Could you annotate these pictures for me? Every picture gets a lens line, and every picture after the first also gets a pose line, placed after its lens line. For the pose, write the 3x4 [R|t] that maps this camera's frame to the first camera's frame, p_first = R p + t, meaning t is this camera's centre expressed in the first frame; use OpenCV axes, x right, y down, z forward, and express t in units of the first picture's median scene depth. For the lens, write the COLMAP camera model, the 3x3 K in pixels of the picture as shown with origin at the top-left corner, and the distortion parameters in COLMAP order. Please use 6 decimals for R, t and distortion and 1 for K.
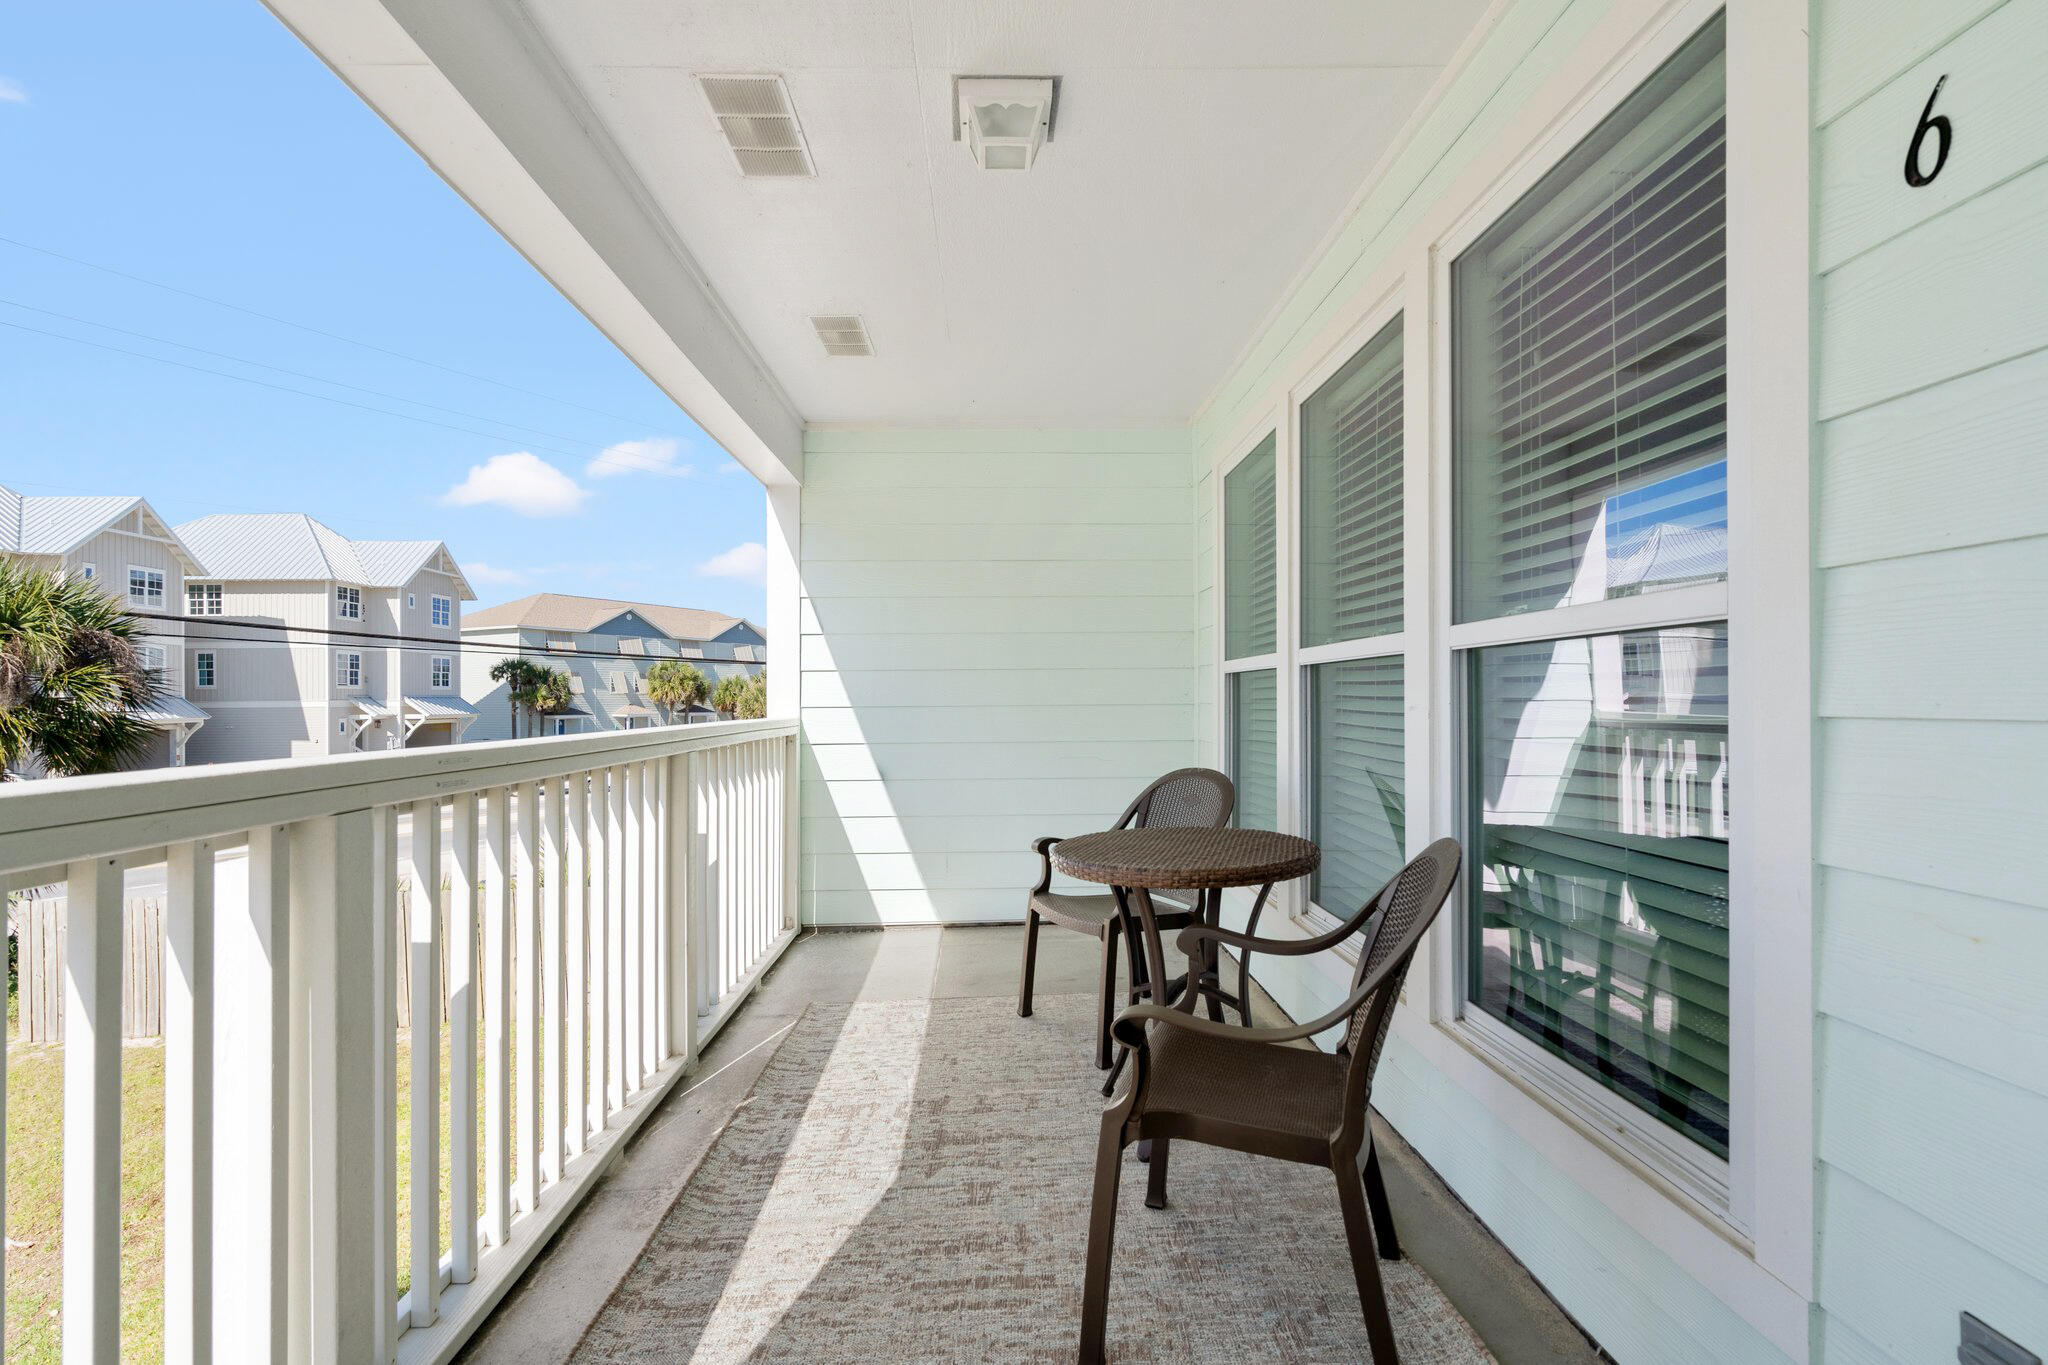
lens RADIAL K [[924.1, 0, 1022.2], [0, 924.1, 694.9], [0, 0, 1]] dist [-0.001690, 0.000649]
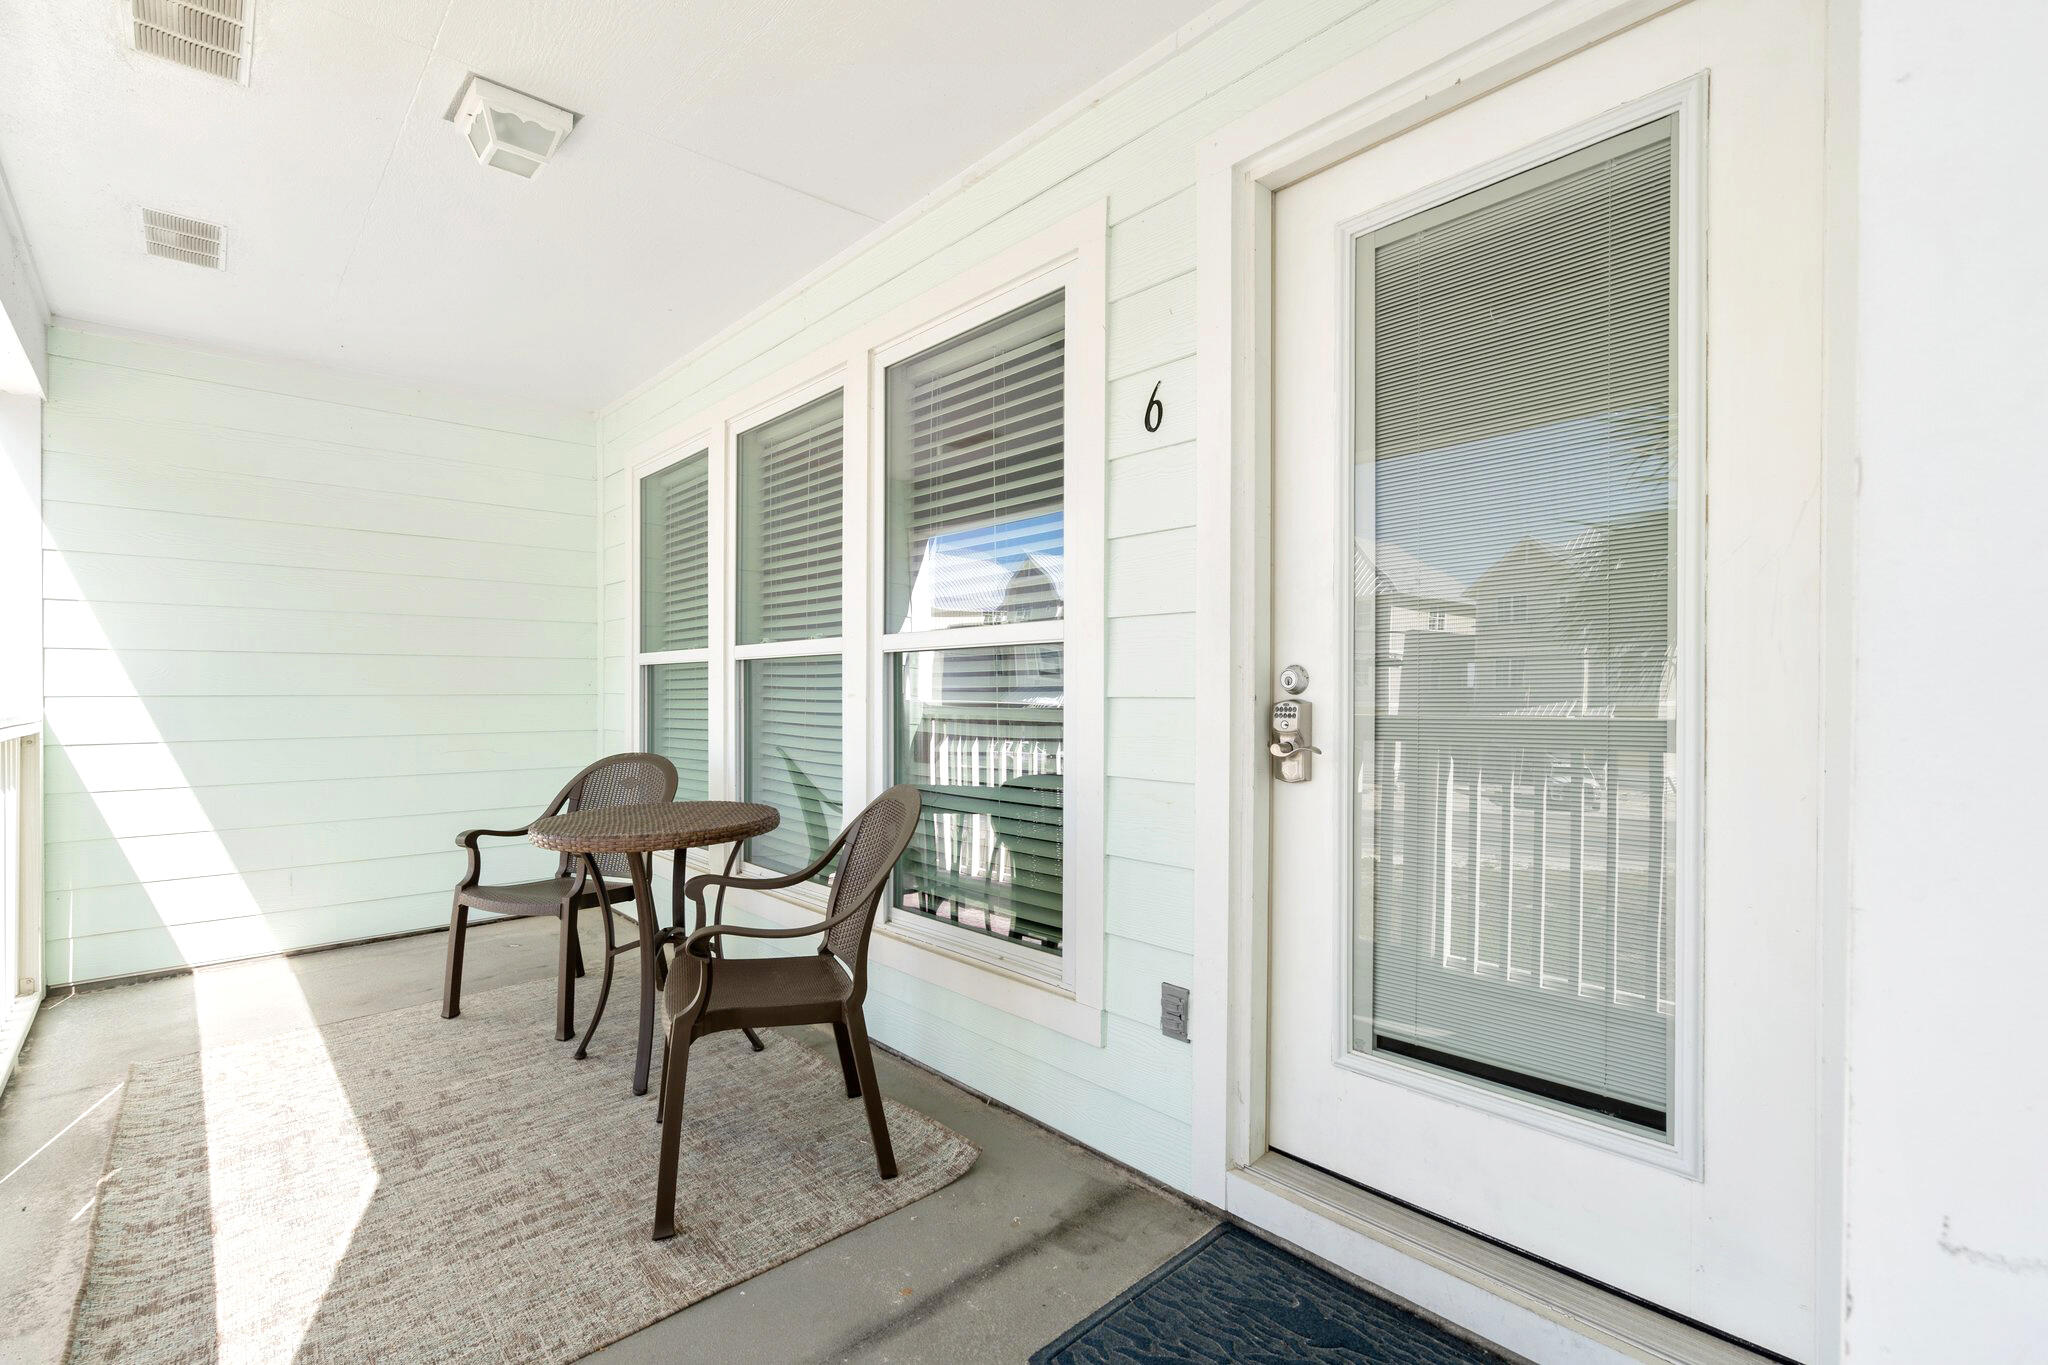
lens RADIAL K [[924.1, 0, 1022.2], [0, 924.1, 694.9], [0, 0, 1]] dist [-0.001690, 0.000649]
pose [[0.761404, 0.003941, 0.648265, -0.235315], [-0.008157, 0.999961, 0.003501, 0.006769], [-0.648226, -0.007954, 0.761407, -0.153530]]
